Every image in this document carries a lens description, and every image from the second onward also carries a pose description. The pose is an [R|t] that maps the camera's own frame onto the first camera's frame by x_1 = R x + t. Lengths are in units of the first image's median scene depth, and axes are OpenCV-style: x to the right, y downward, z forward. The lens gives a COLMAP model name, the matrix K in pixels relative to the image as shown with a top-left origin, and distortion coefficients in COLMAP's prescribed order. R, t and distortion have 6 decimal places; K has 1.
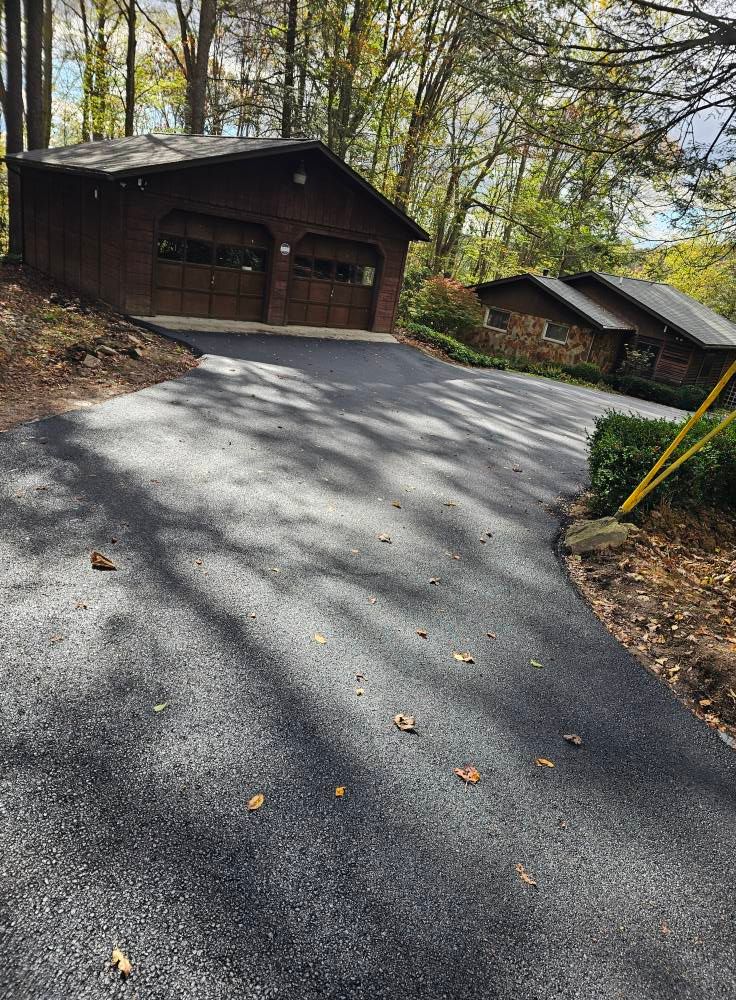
lens RADIAL K [[678.0, 0, 354.9], [0, 678.0, 500.1], [0, 0, 1]] dist [0.099337, -0.092089]
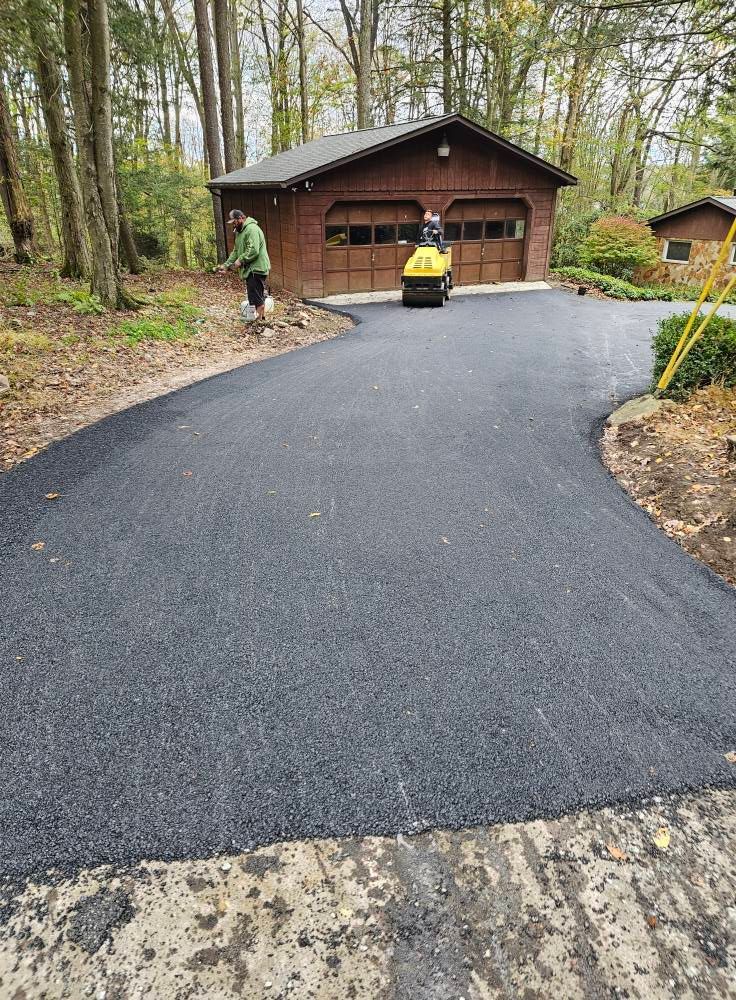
lens RADIAL K [[678.0, 0, 354.9], [0, 678.0, 500.1], [0, 0, 1]] dist [0.099337, -0.092089]
pose [[0.953789, -0.050679, -0.296172, 0.073228], [0.060707, 0.997849, 0.024755, 0.048046], [0.294280, -0.041590, 0.954814, -0.107674]]
